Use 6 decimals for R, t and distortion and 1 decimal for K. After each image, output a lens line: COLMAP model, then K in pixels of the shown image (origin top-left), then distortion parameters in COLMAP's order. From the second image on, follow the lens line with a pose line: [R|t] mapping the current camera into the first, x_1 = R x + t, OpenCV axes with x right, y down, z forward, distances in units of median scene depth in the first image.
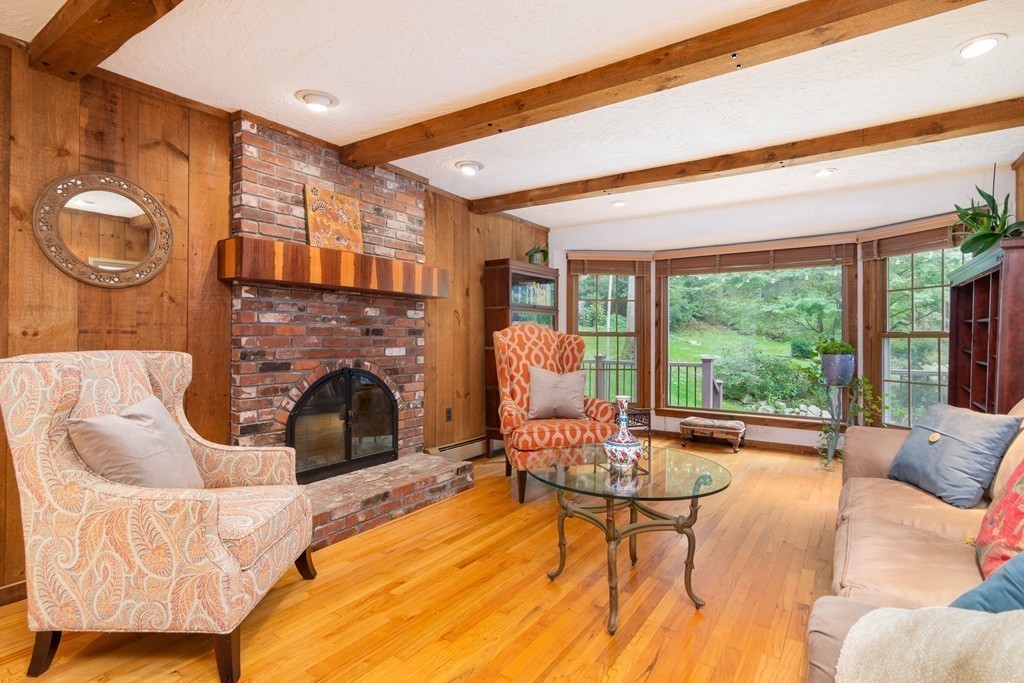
lens RADIAL K [[492.4, 0, 509.8], [0, 492.4, 337.7], [0, 0, 1]] dist [0.001329, 0.000095]
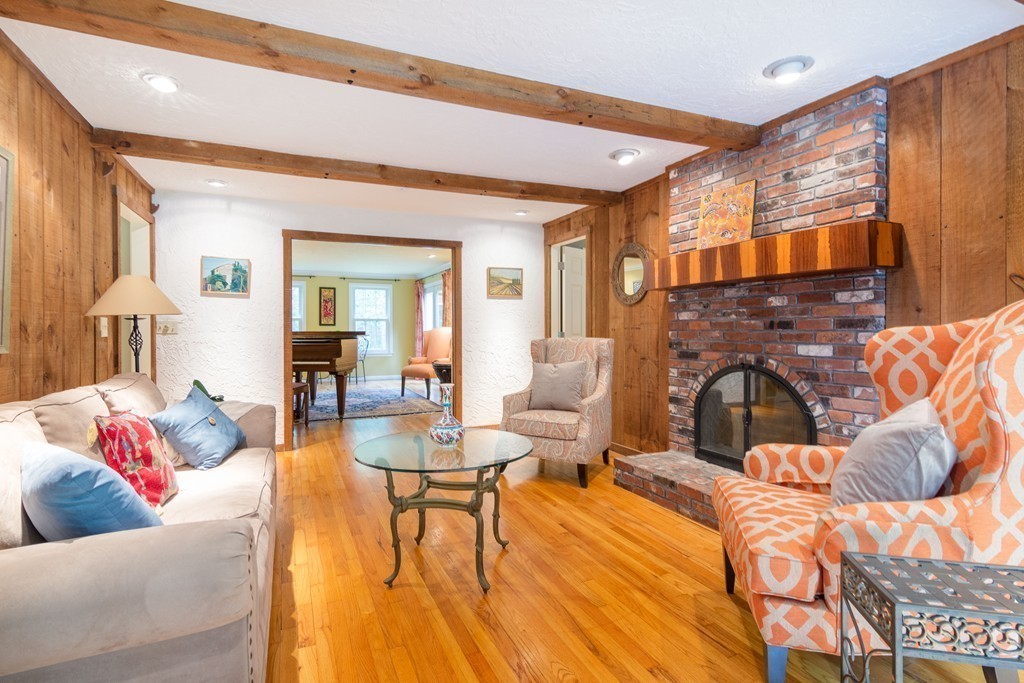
lens RADIAL K [[492.4, 0, 508.2], [0, 492.4, 336.6], [0, 0, 1]] dist [0.001329, 0.000095]
pose [[-0.507724, 0.008917, -0.861474, 0.743348], [-0.000954, 0.999940, 0.010912, -0.000475], [0.861519, 0.006362, -0.507685, 1.122419]]
